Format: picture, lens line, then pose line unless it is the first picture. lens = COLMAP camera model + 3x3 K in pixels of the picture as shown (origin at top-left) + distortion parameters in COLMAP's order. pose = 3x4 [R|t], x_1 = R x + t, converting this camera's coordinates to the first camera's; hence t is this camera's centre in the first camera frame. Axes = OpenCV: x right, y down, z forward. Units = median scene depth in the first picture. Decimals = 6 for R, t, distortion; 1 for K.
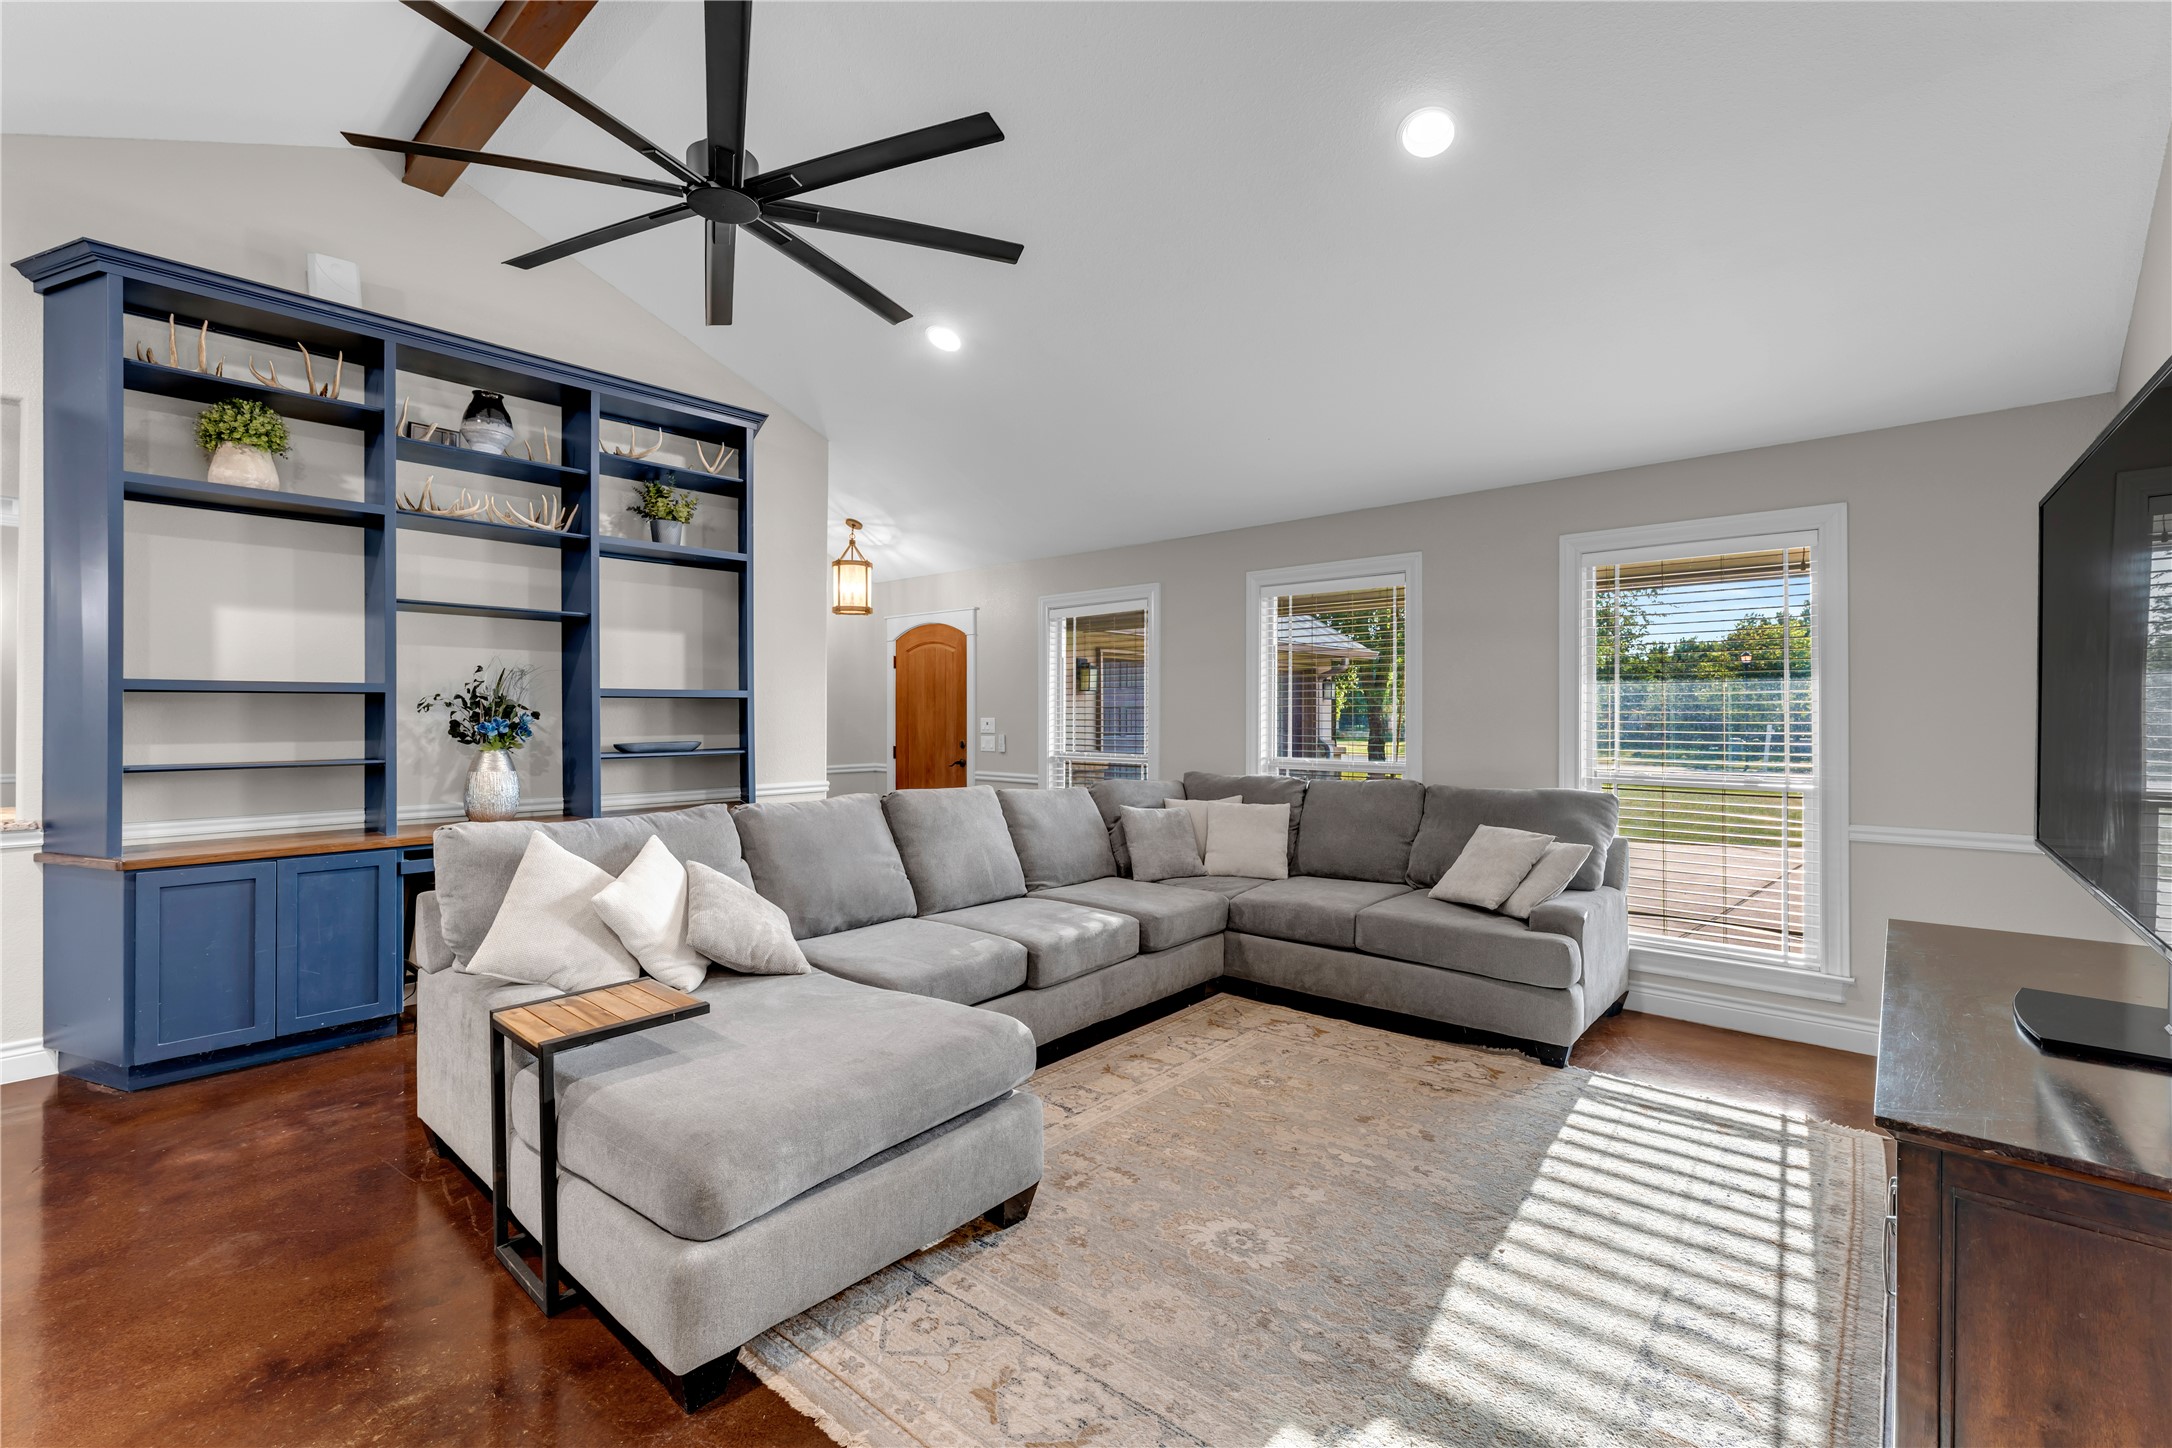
lens RADIAL K [[932.3, 0, 1085.7], [0, 932.3, 707.8], [0, 0, 1]] dist [-0.000018, 0.000111]
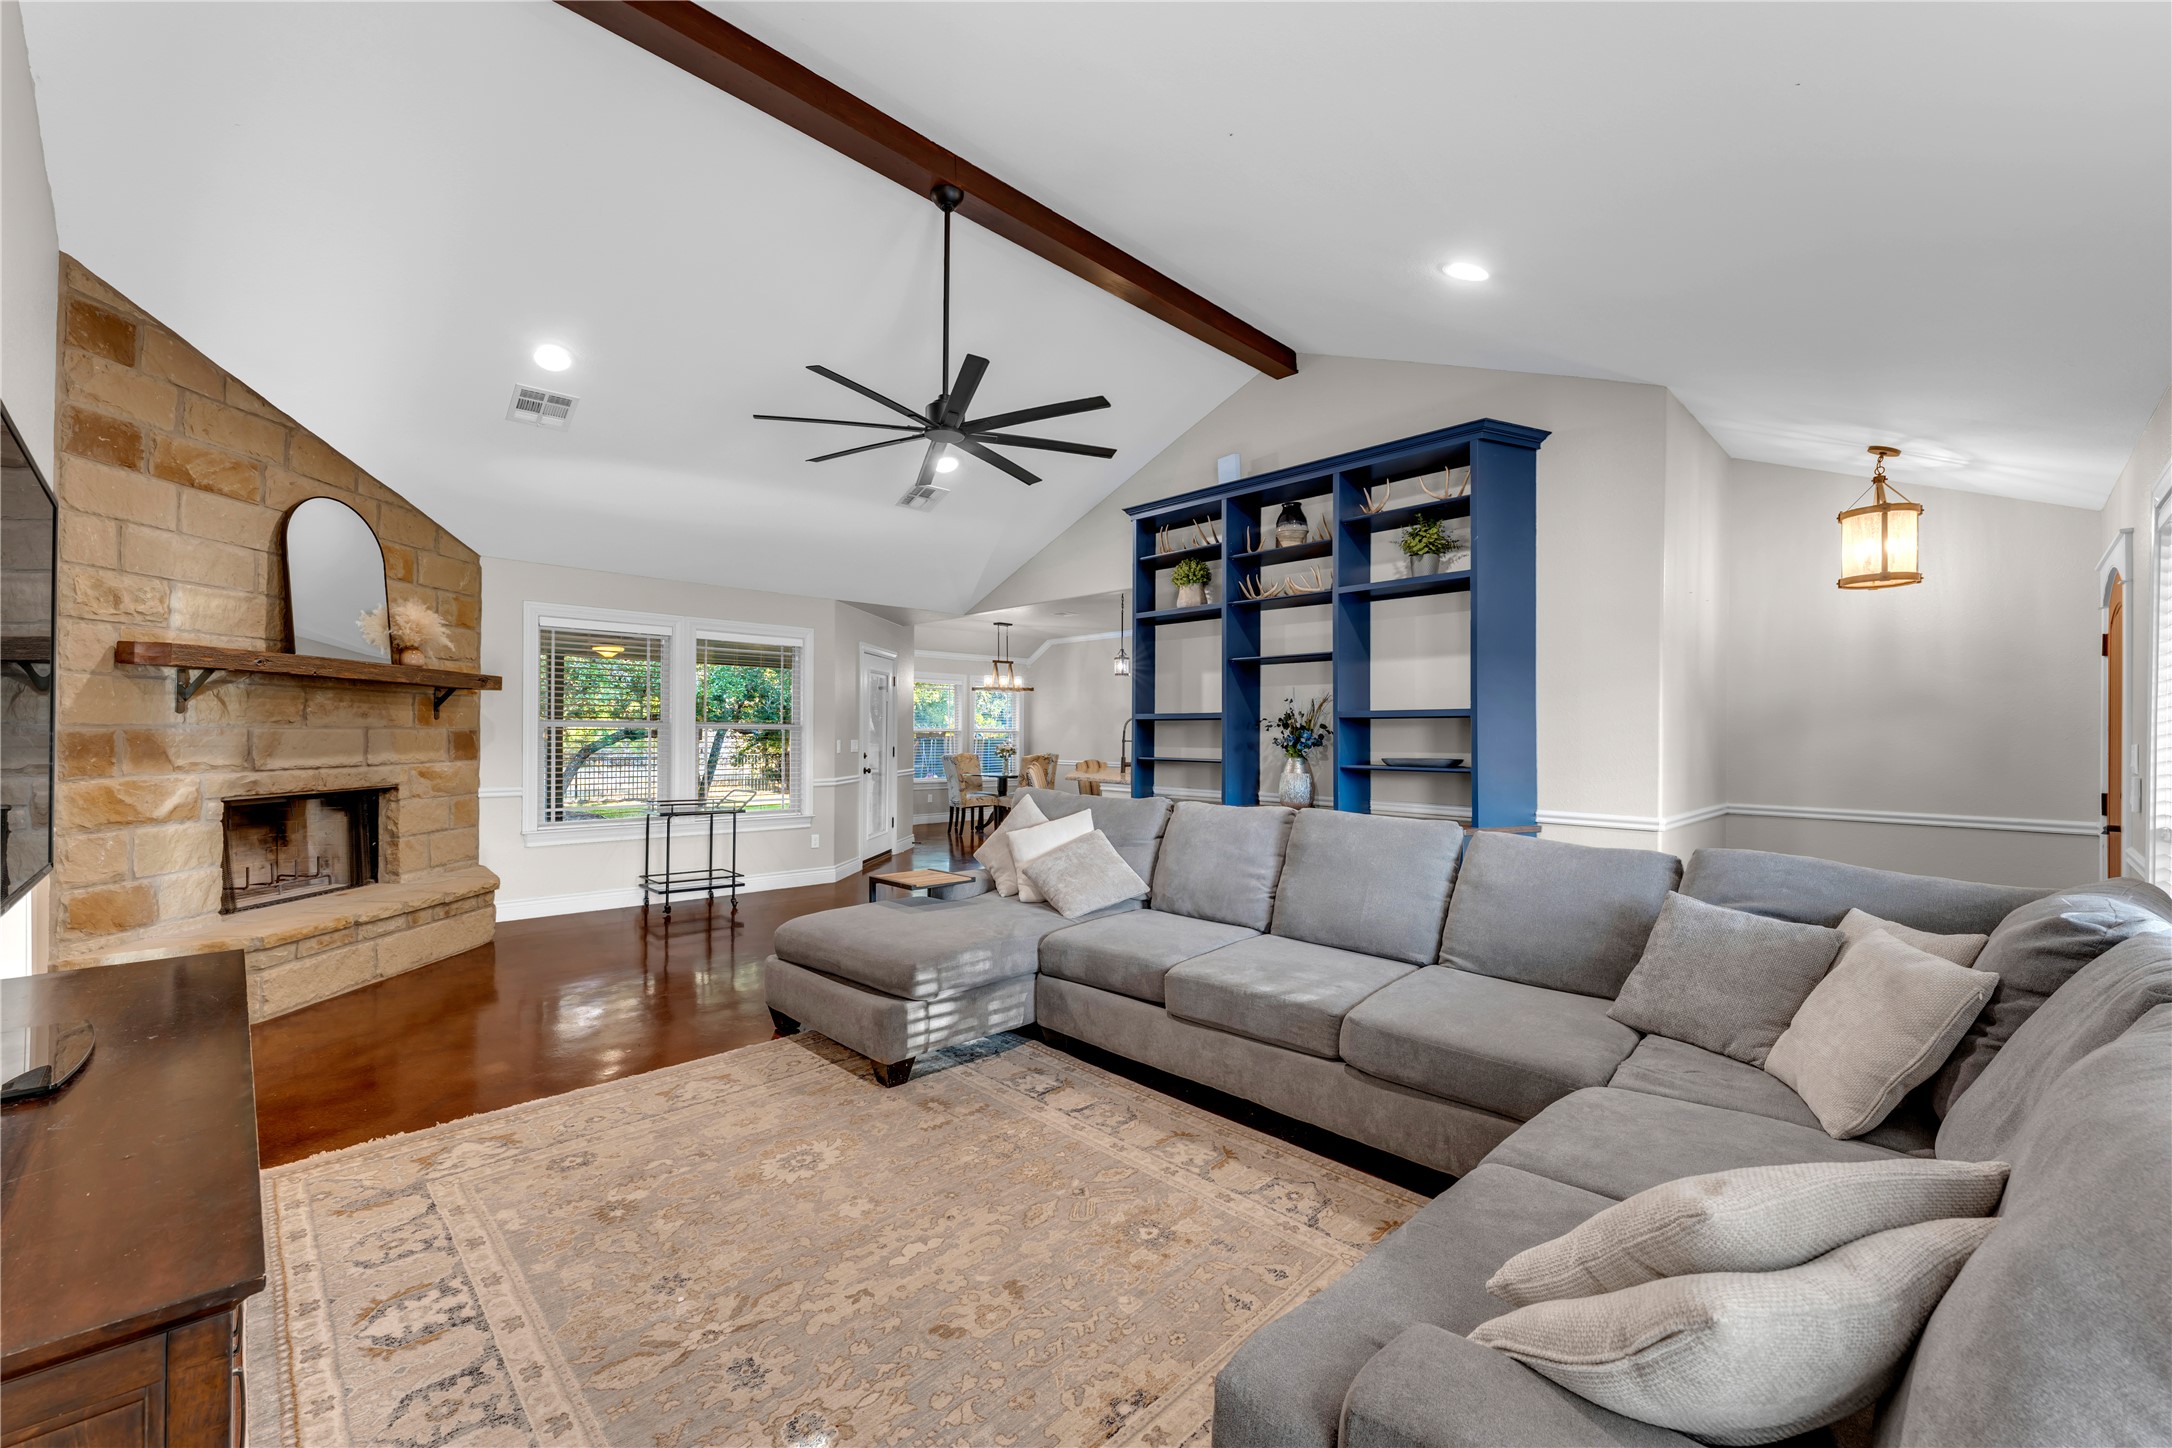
lens RADIAL K [[872.6, 0, 1080.8], [0, 872.6, 732.7], [0, 0, 1]] dist [0.002316, -0.000015]
pose [[-0.074529, -0.001851, -0.997217, 0.837108], [-0.003087, 0.999994, -0.001625, 0.012588], [0.997214, 0.002957, -0.074534, 0.952389]]
